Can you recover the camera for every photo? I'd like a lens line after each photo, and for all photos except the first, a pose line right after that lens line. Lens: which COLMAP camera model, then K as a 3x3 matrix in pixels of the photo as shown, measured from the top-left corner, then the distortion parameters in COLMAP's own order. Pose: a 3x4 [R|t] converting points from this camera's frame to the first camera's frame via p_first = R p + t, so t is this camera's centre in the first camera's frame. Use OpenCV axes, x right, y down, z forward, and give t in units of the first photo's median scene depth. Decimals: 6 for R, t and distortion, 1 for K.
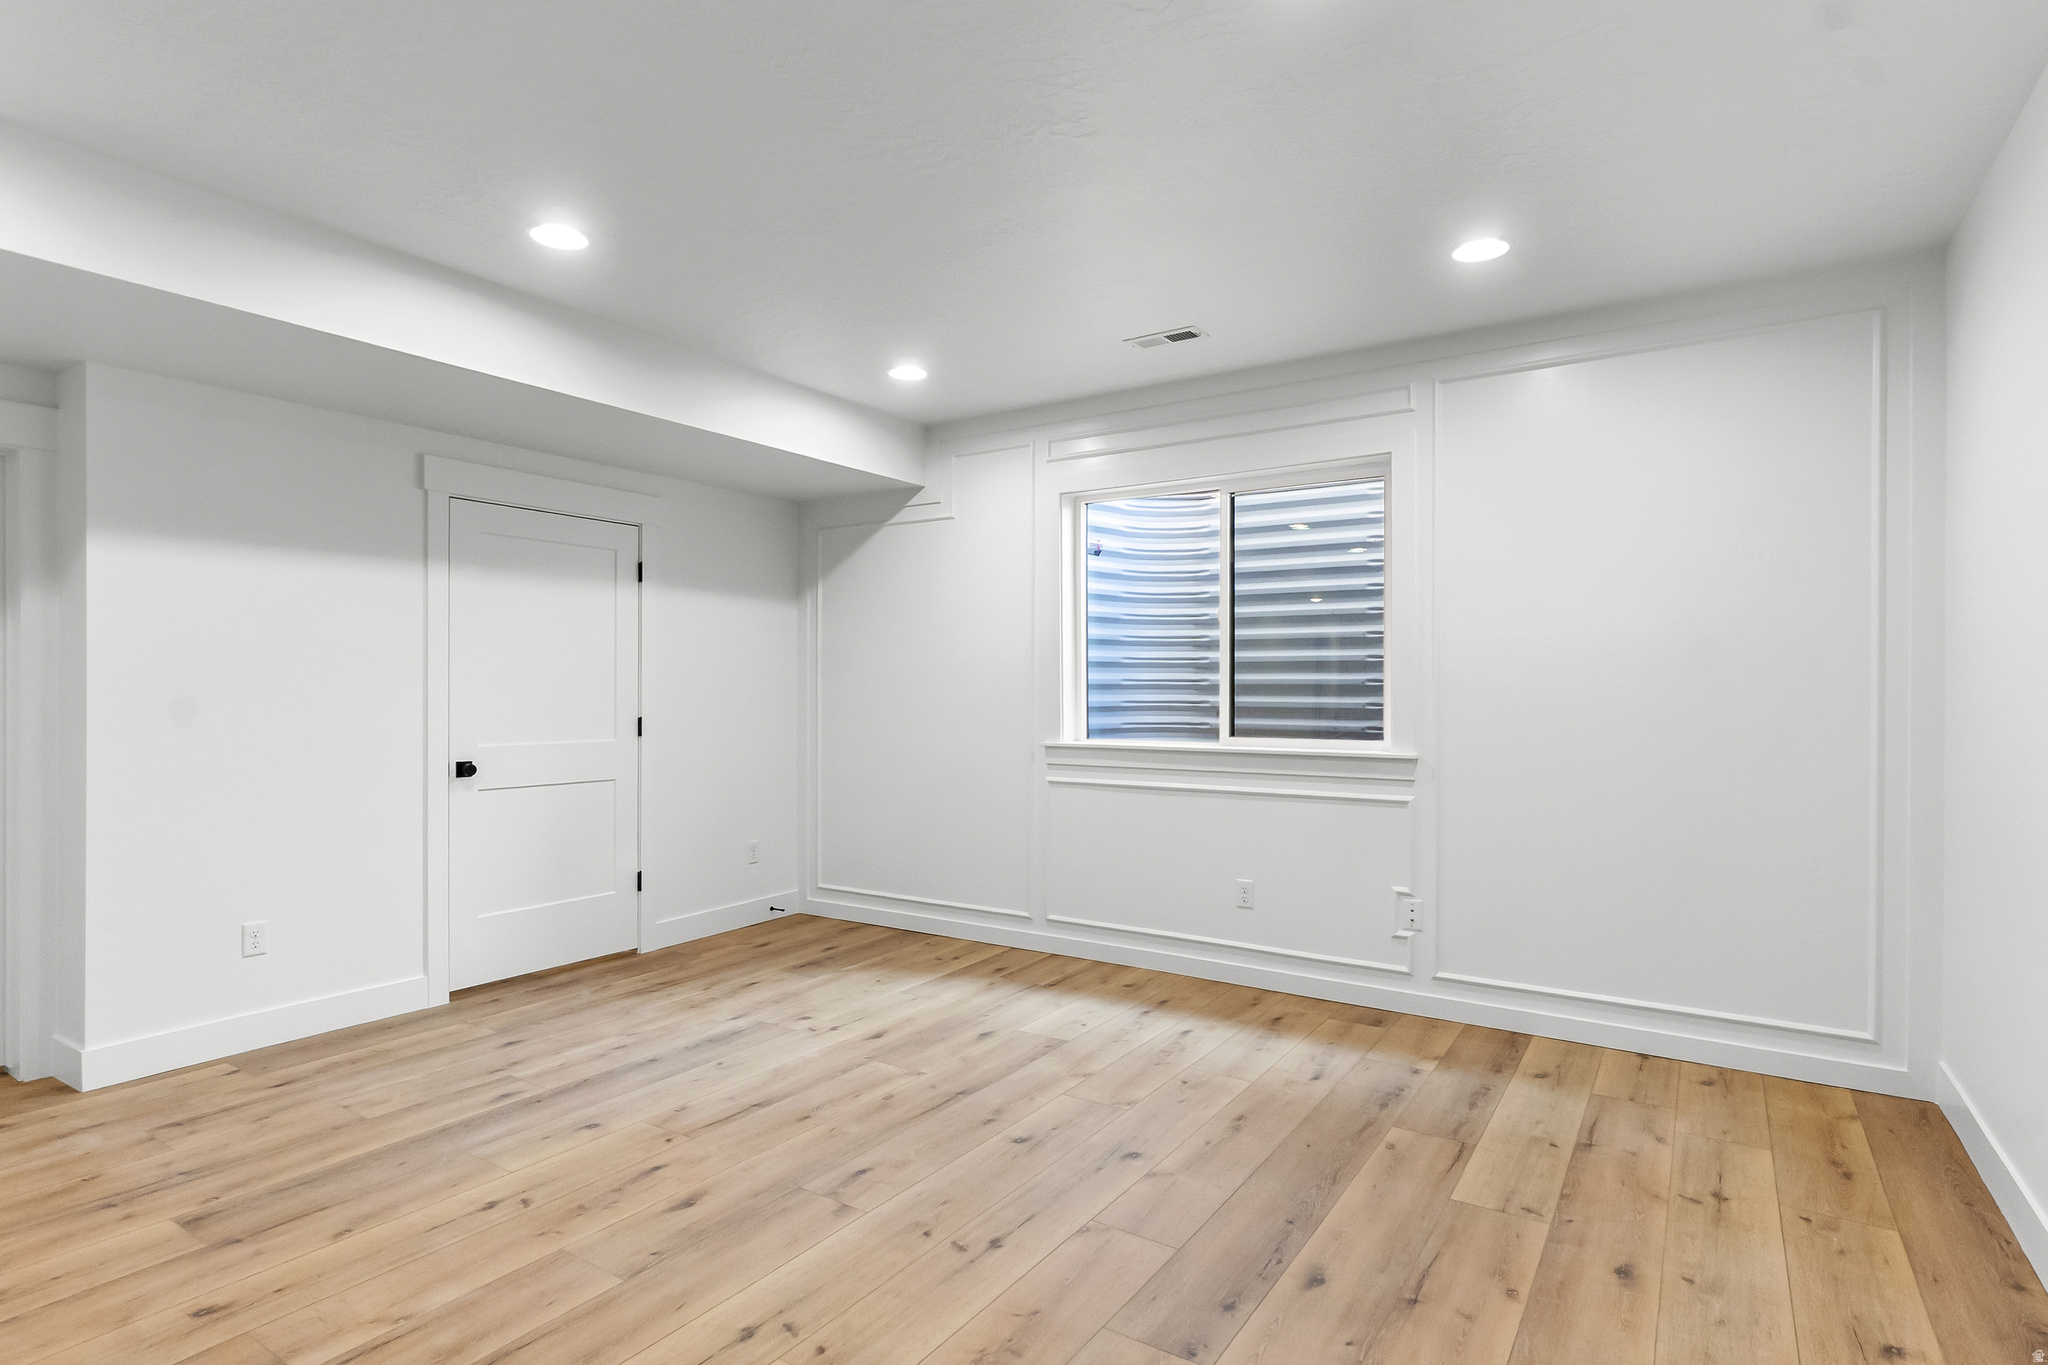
lens RADIAL K [[1050.2, 0, 1028.5], [0, 1050.2, 697.2], [0, 0, 1]] dist [-0.002610, 0.000764]
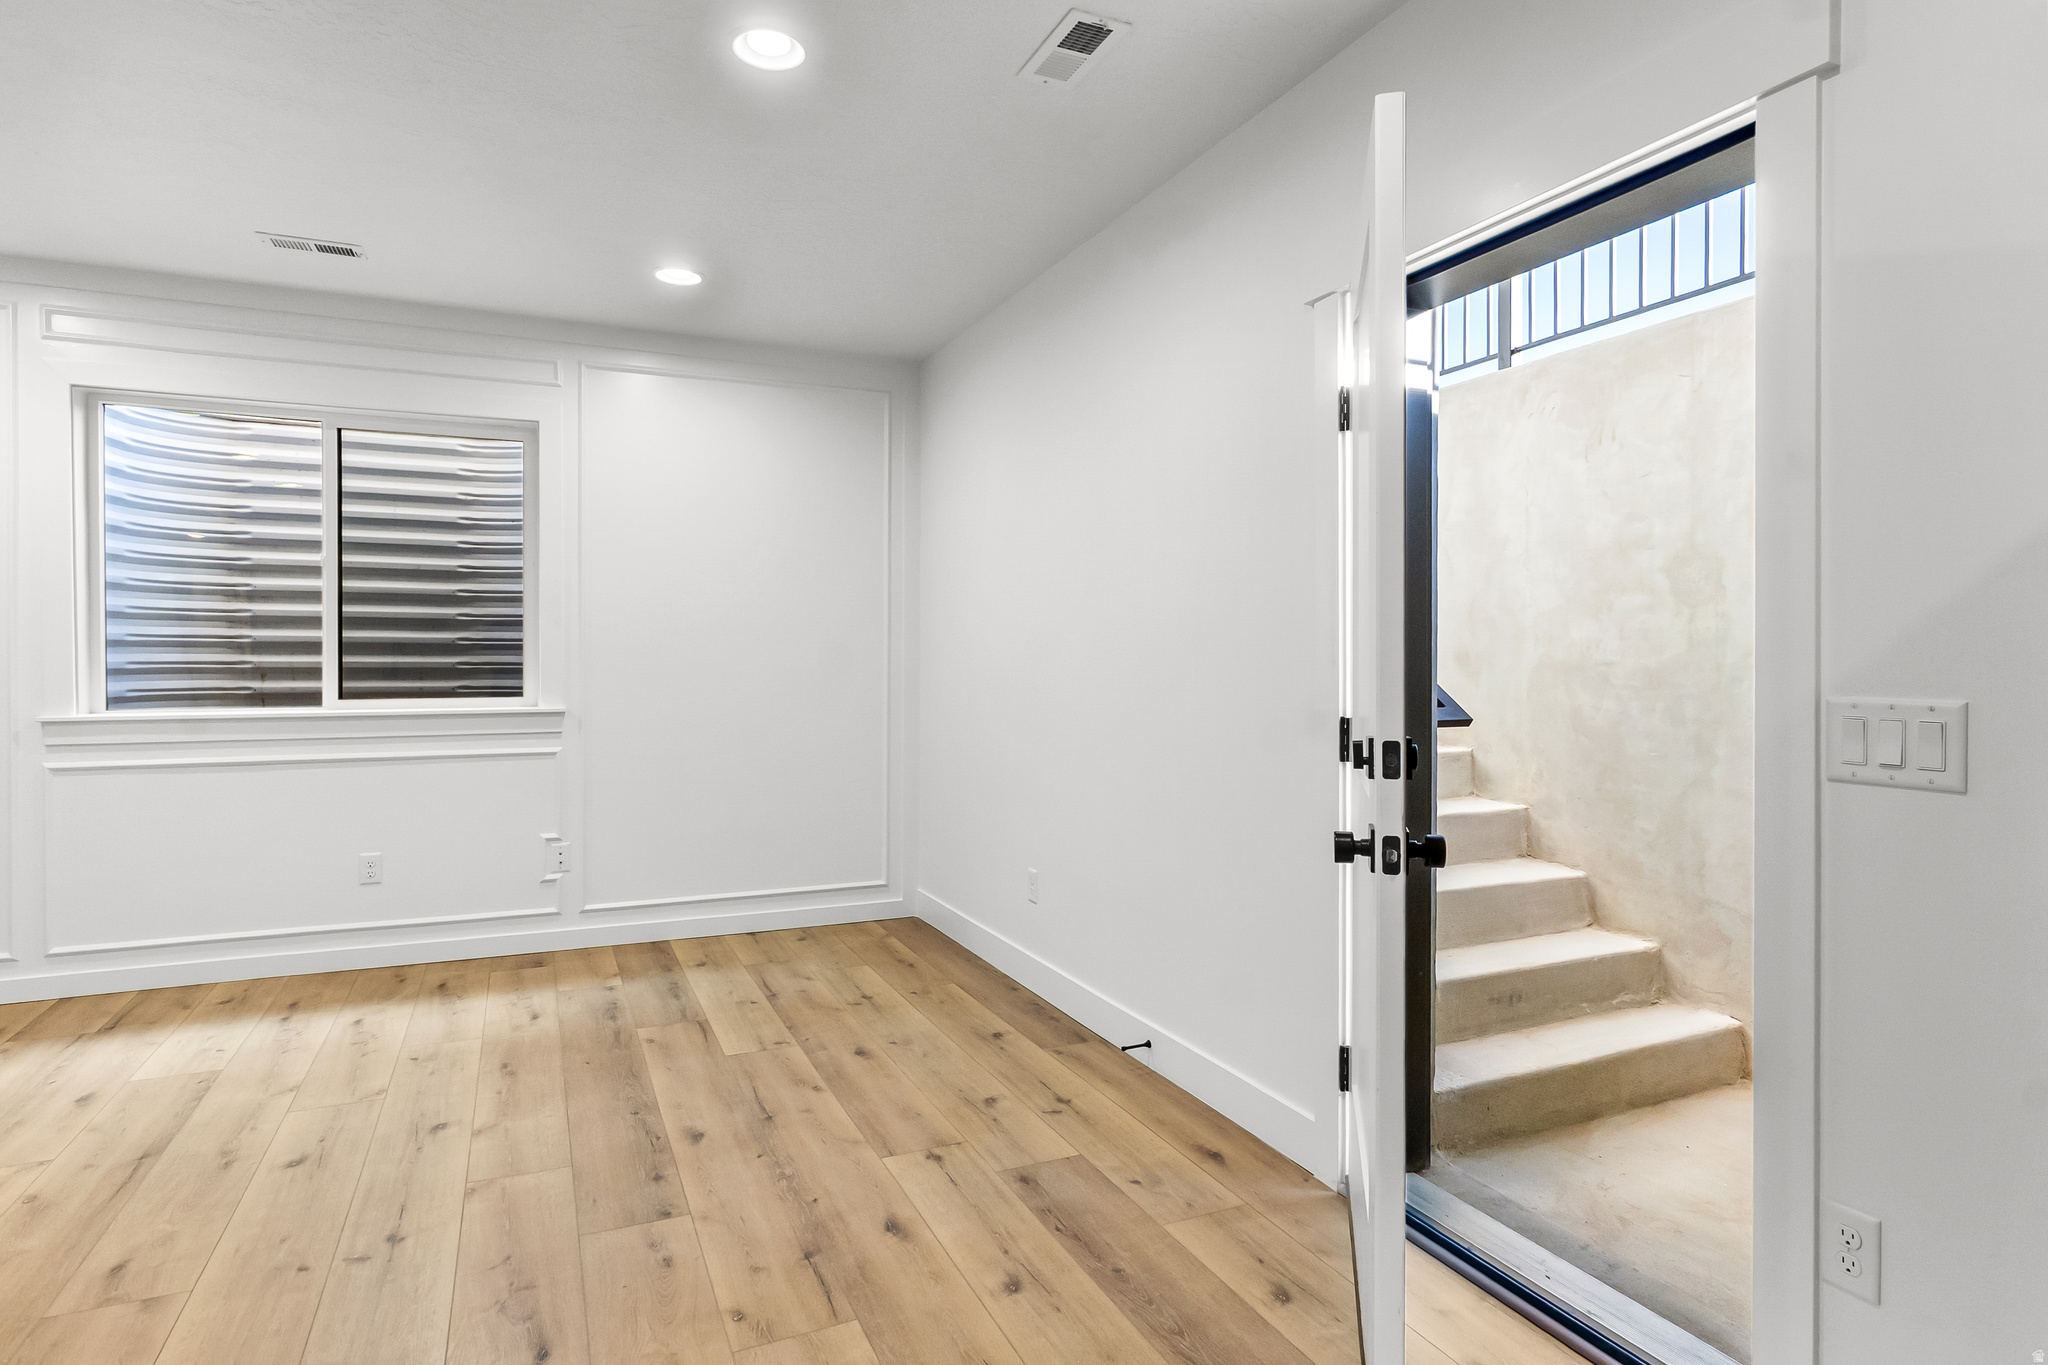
lens RADIAL K [[1074.9, 0, 1007.5], [0, 1074.9, 678.6], [0, 0, 1]] dist [-0.000607, 0.000951]
pose [[0.544122, -0.017008, 0.838834, -0.383308], [0.004510, 0.999839, 0.017348, 0.009093], [-0.838994, -0.005656, 0.544111, 0.024783]]
